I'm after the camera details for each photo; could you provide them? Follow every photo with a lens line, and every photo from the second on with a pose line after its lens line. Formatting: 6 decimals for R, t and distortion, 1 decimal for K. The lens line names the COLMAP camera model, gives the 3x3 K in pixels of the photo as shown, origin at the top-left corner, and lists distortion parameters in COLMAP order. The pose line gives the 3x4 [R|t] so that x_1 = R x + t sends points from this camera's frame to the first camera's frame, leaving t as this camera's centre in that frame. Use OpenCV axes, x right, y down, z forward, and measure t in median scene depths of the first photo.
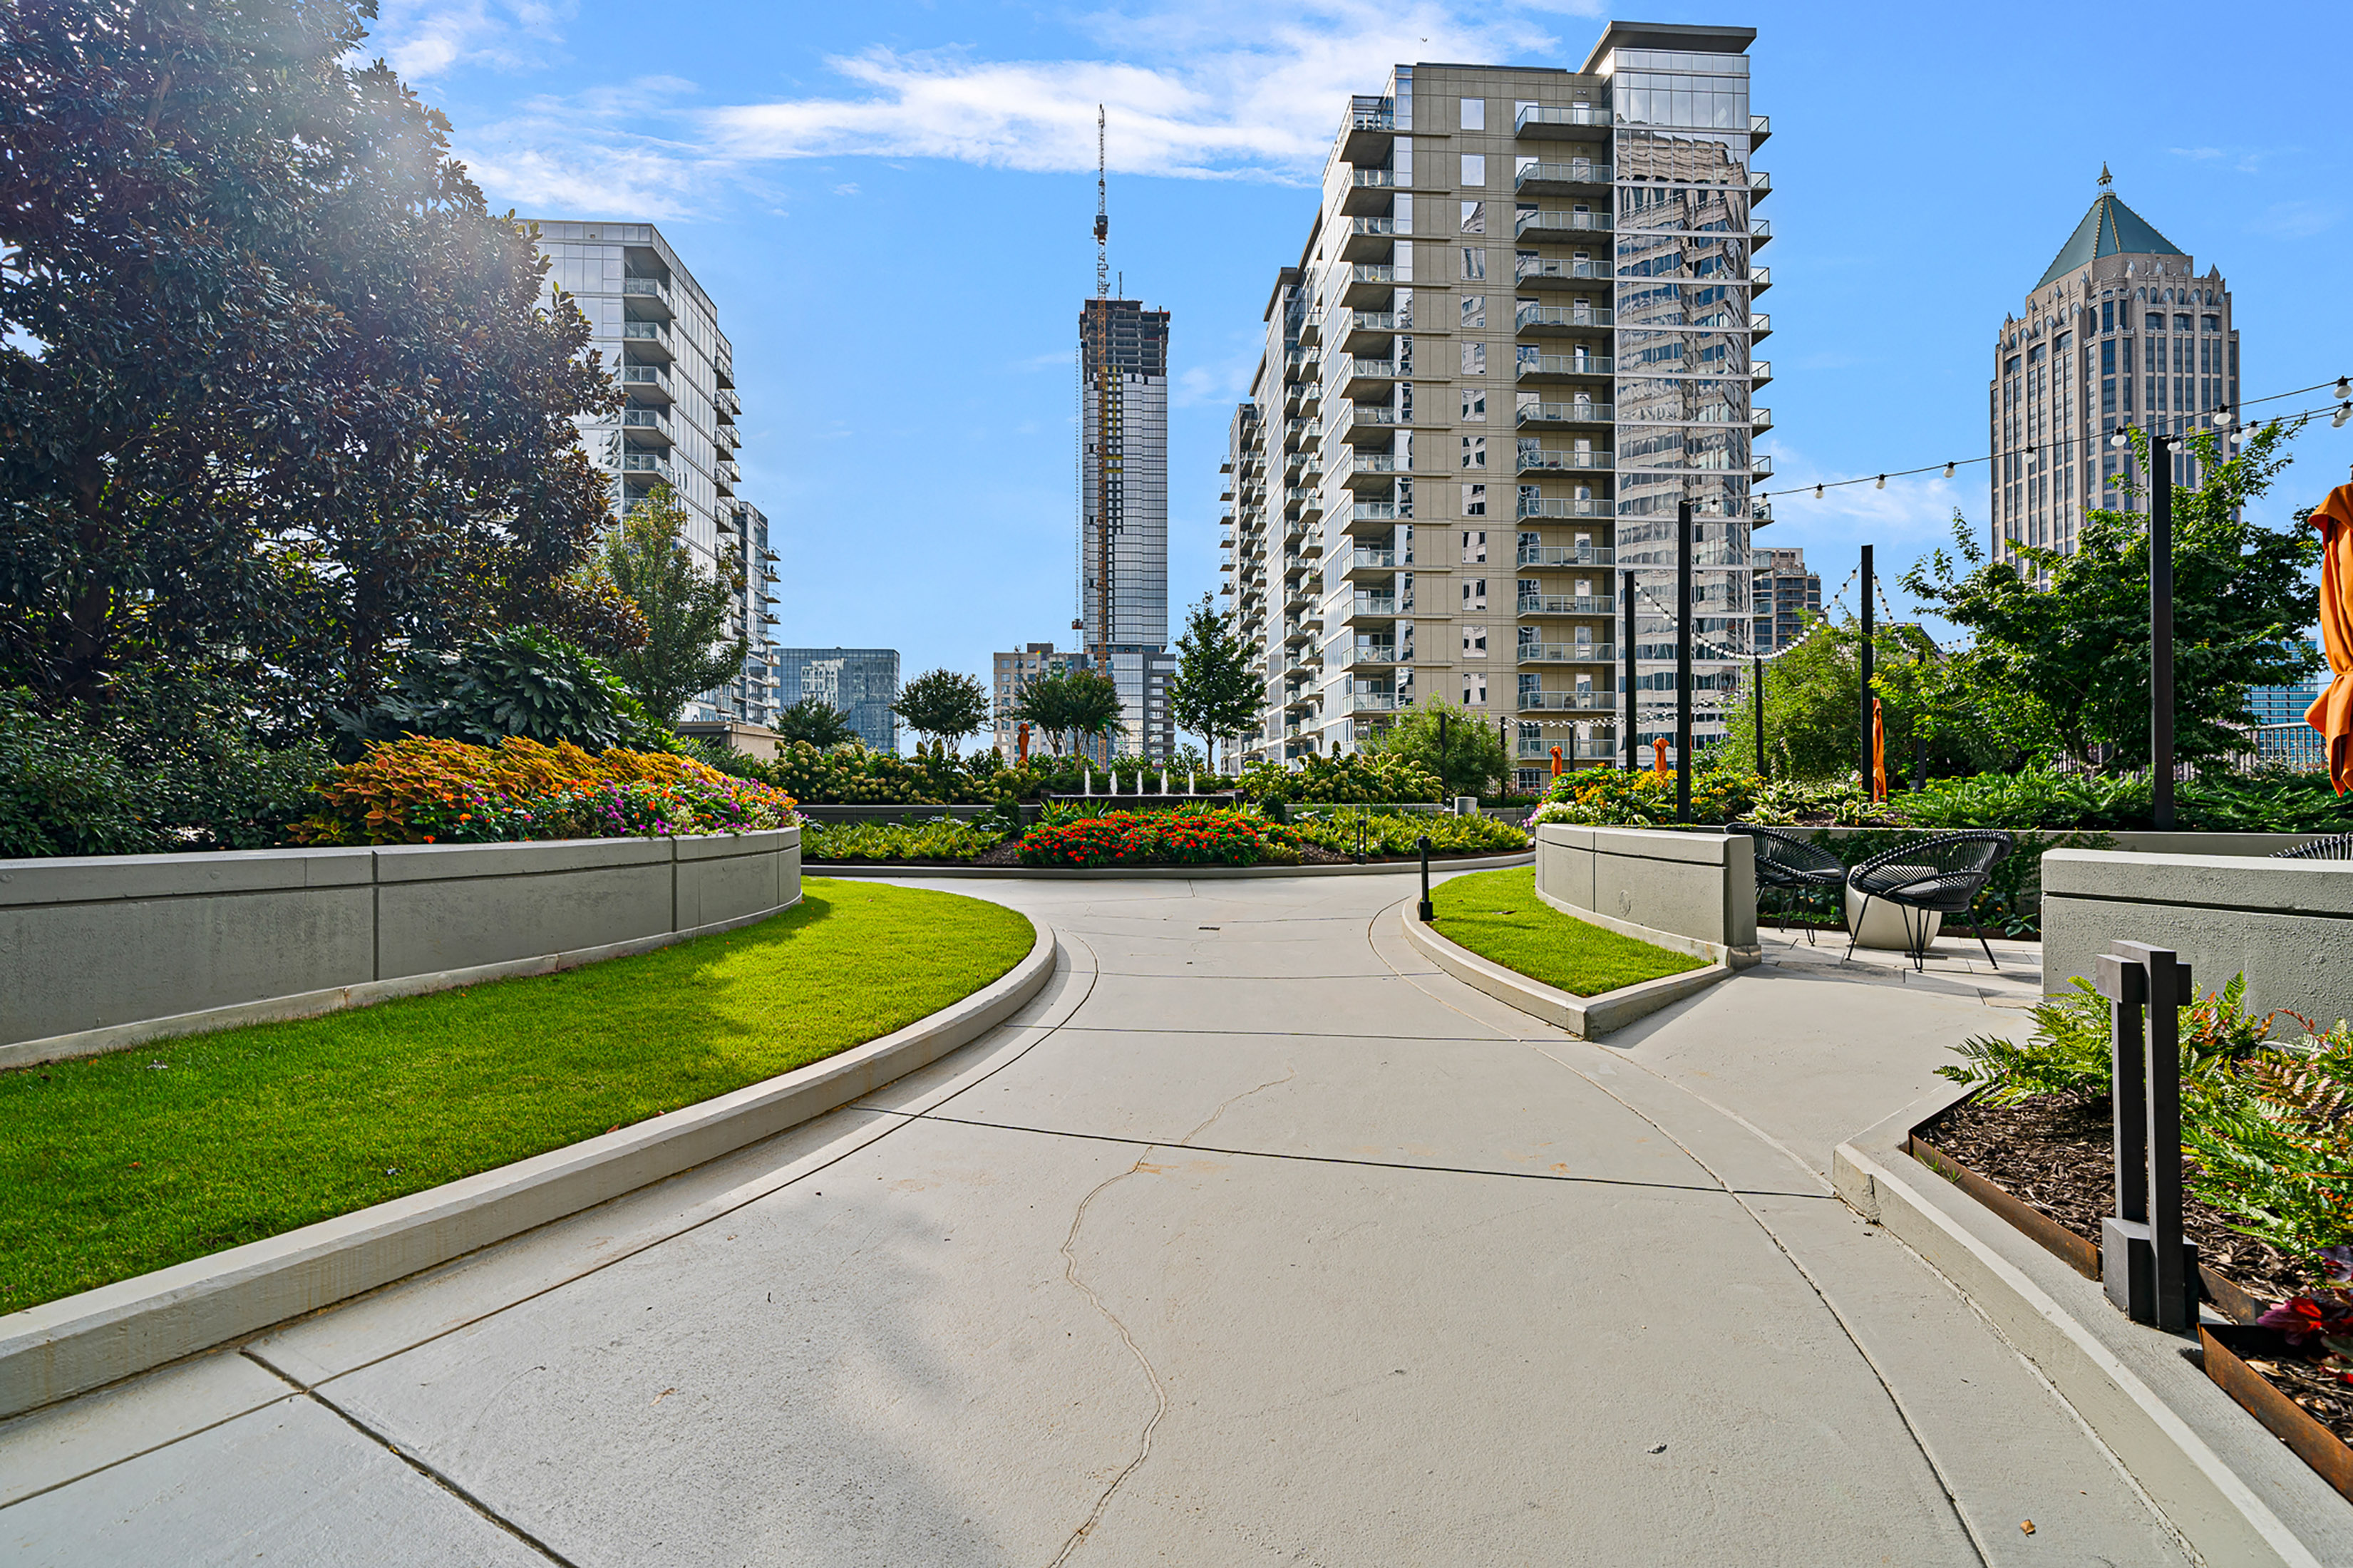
lens RADIAL K [[1032.2, 0, 1173.3], [0, 1032.2, 782.7], [0, 0, 1]] dist [0.002733, -0.000850]
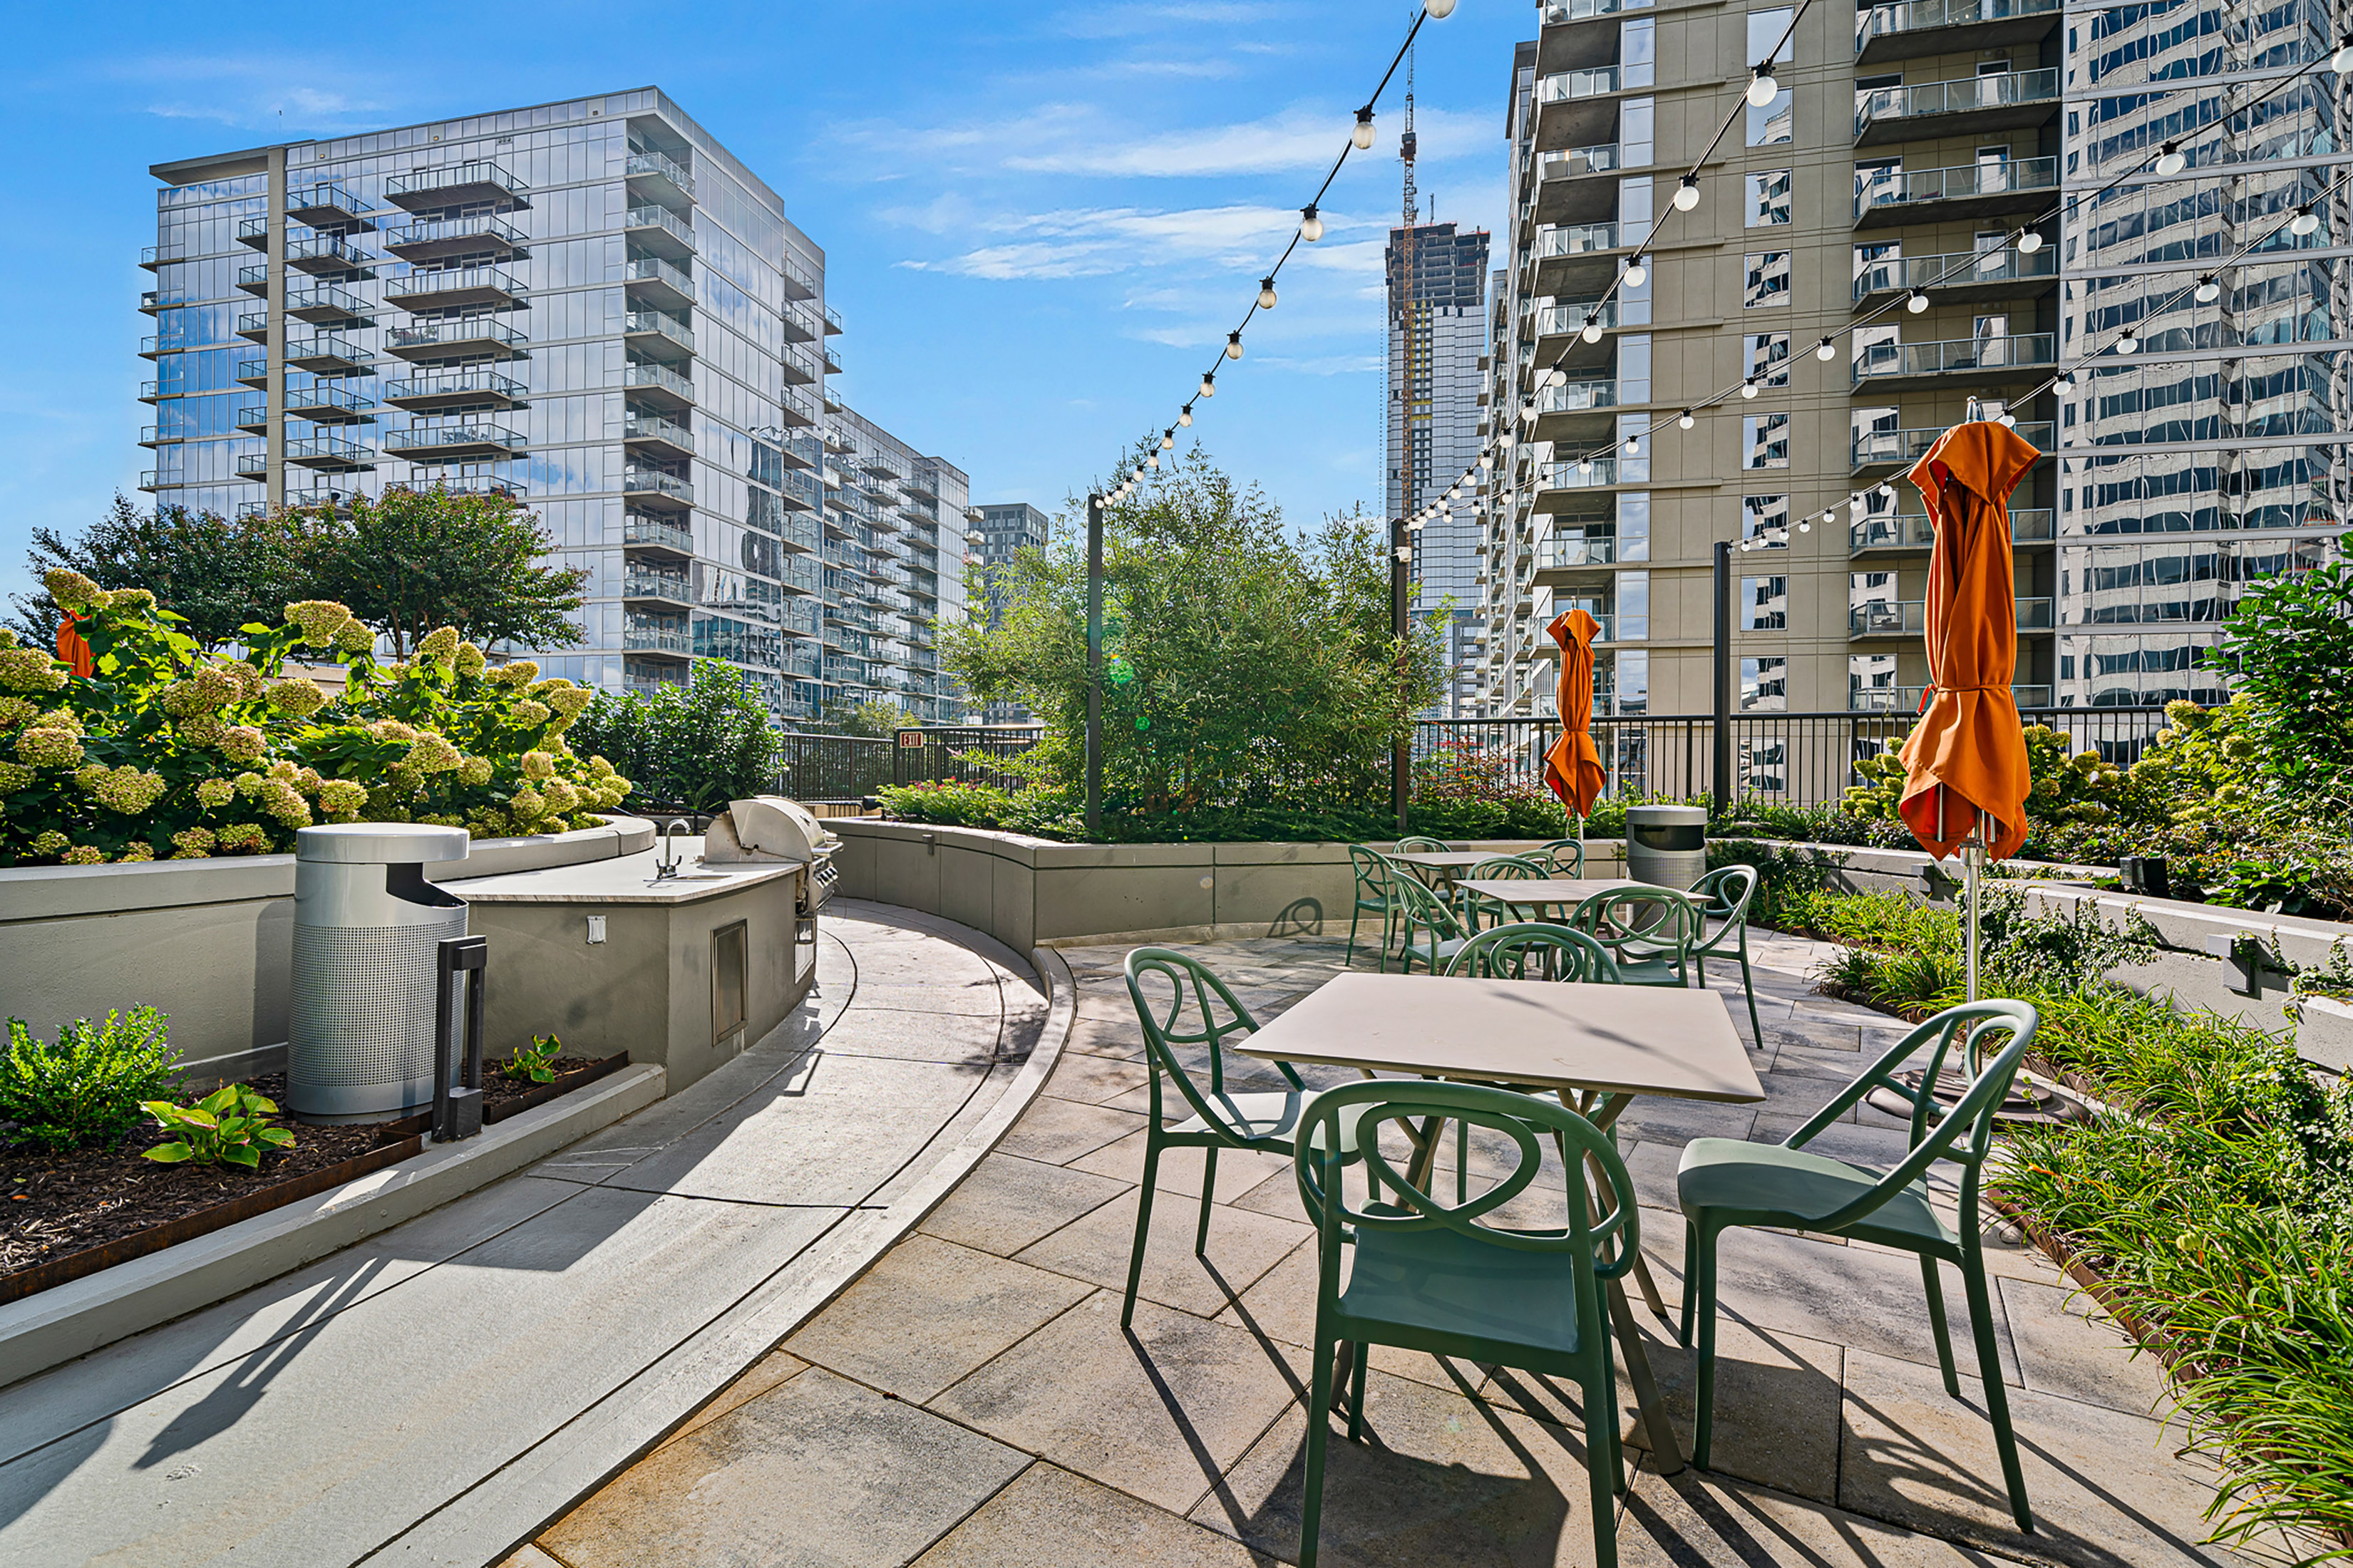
lens RADIAL K [[1058.3, 0, 1165.9], [0, 1058.3, 776.3], [0, 0, 1]] dist [0.002295, 0.000779]
pose [[0.948654, 0.007434, -0.316228, 0.154148], [-0.003747, 0.999918, 0.012265, 0.001523], [0.316293, -0.010451, 0.948604, 0.308757]]
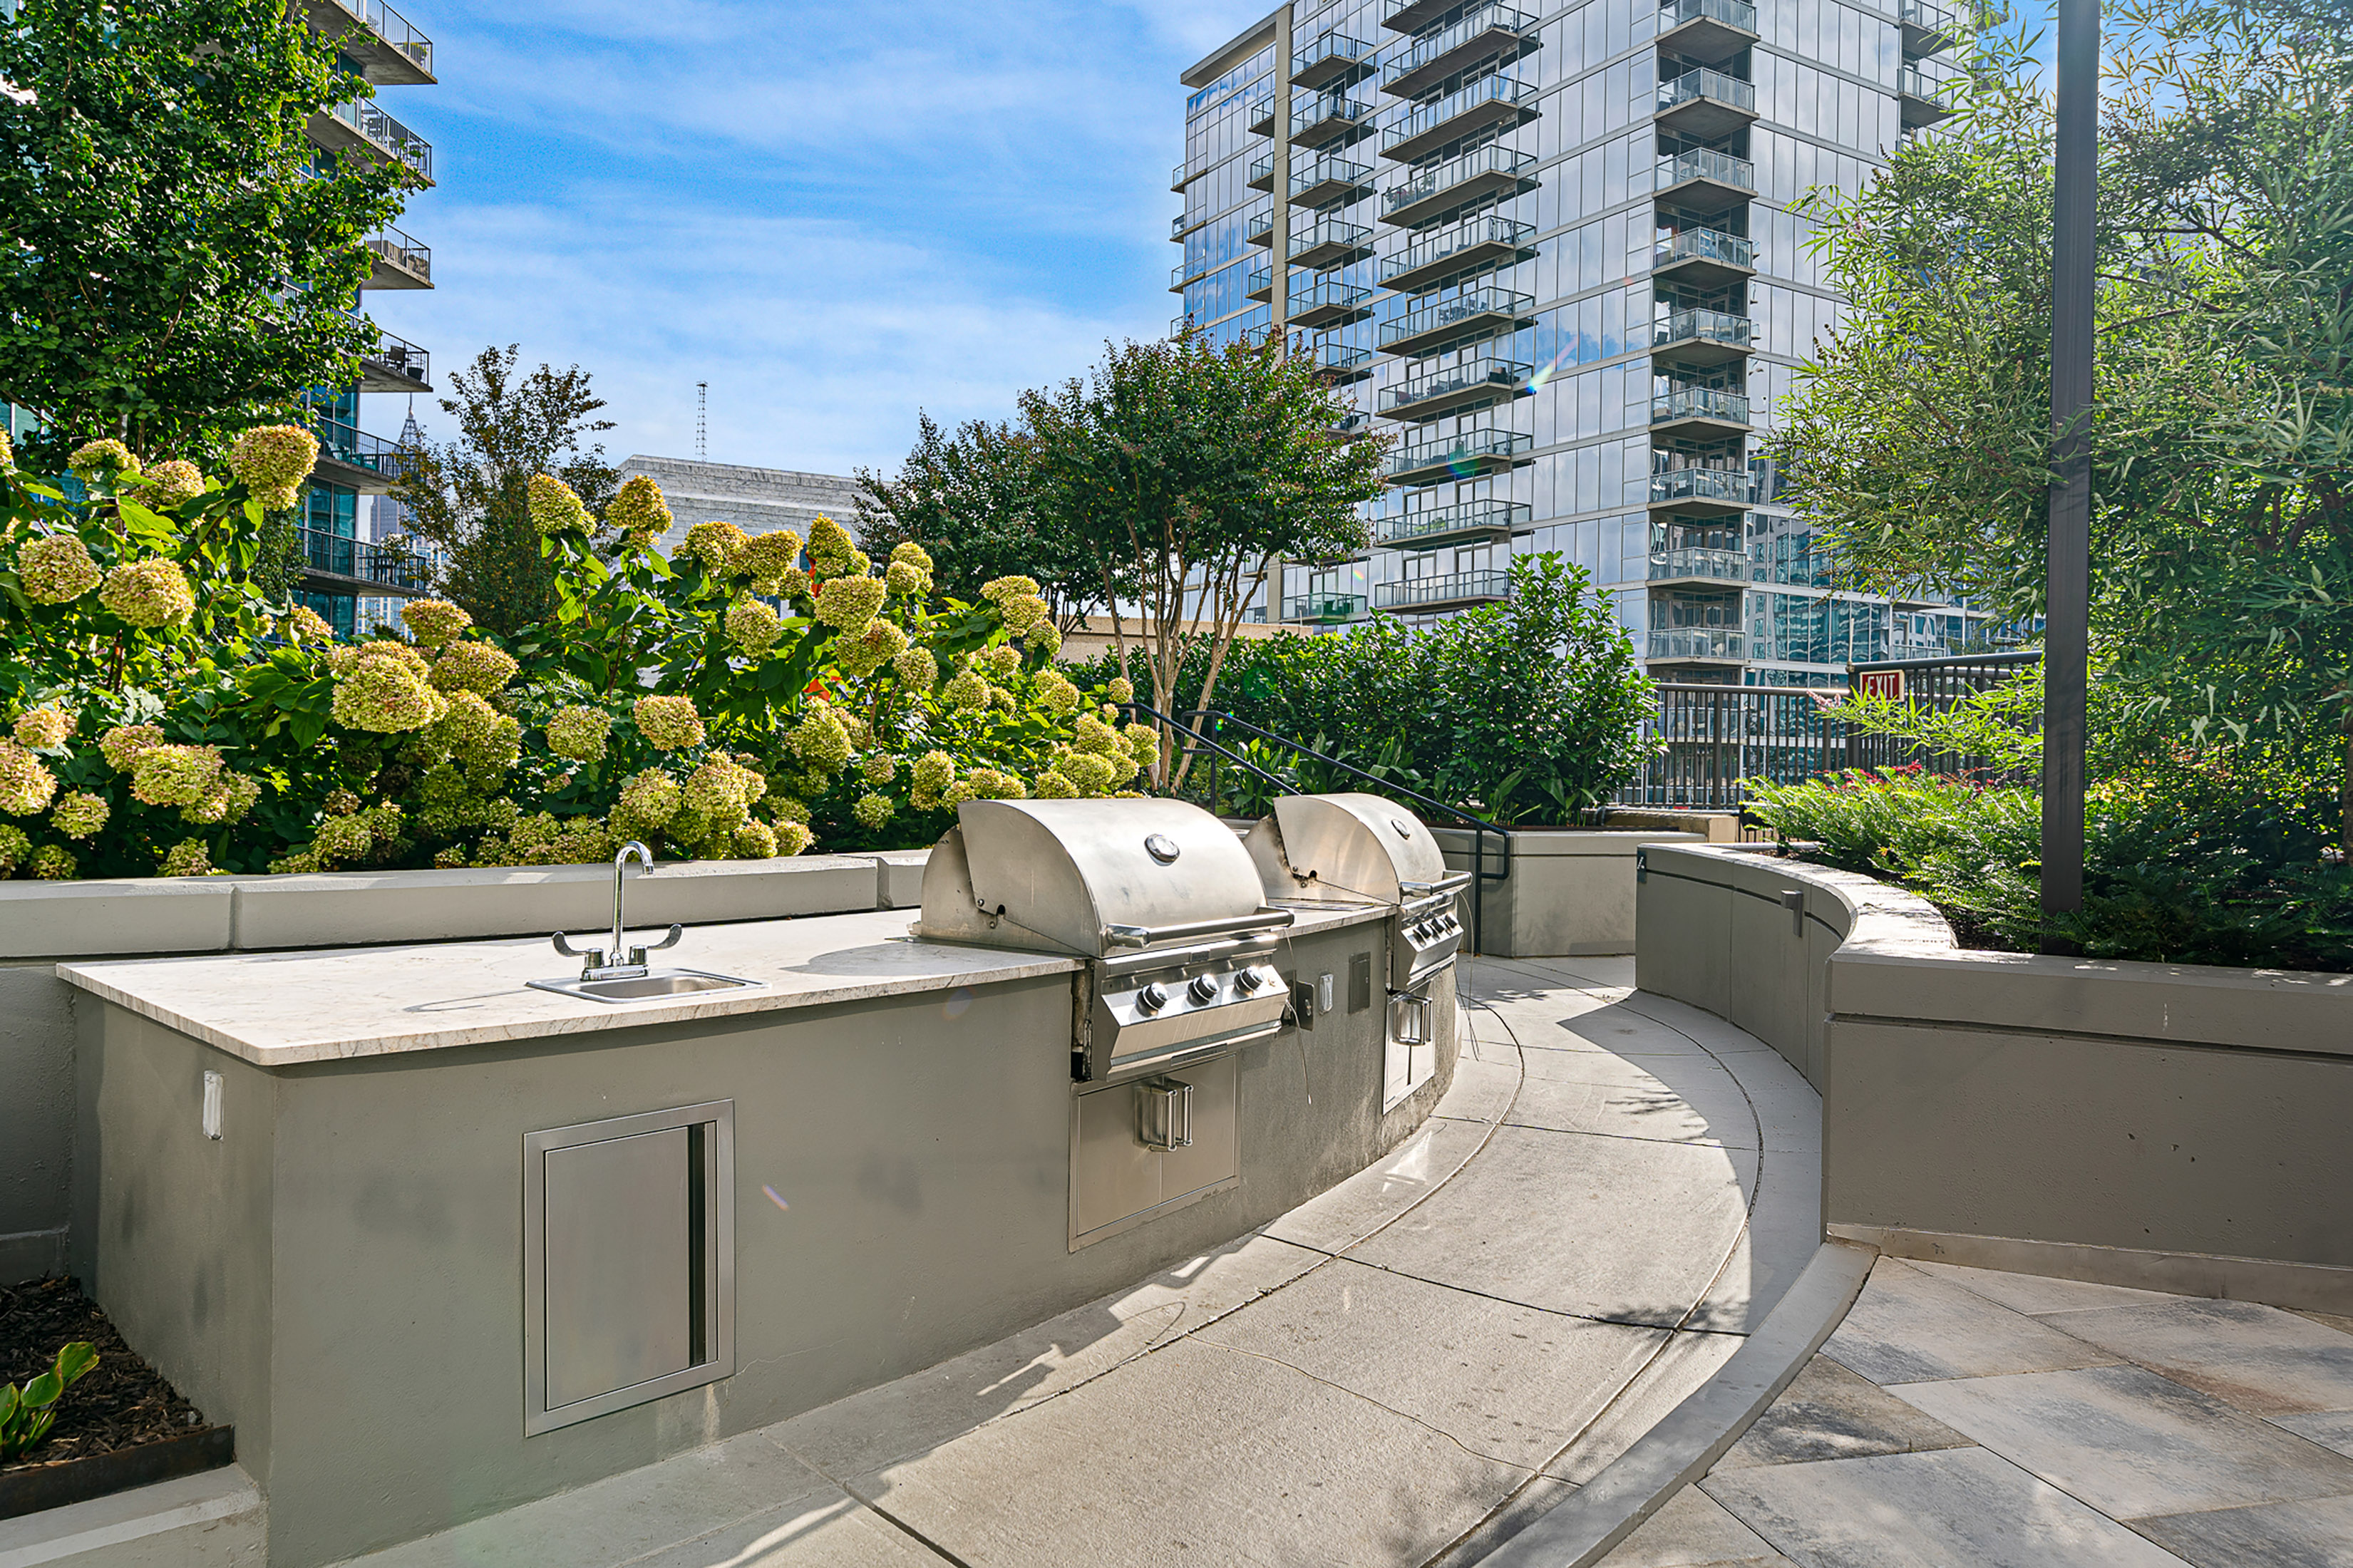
lens RADIAL K [[1626.9, 0, 1226.9], [0, 1626.9, 765.7], [0, 0, 1]] dist [0.000775, -0.001444]
pose [[0.466940, 0.010187, -0.884230, 0.148865], [-0.000031, 0.999934, 0.011503, 0.002706], [0.884289, -0.005344, 0.466909, 0.357349]]
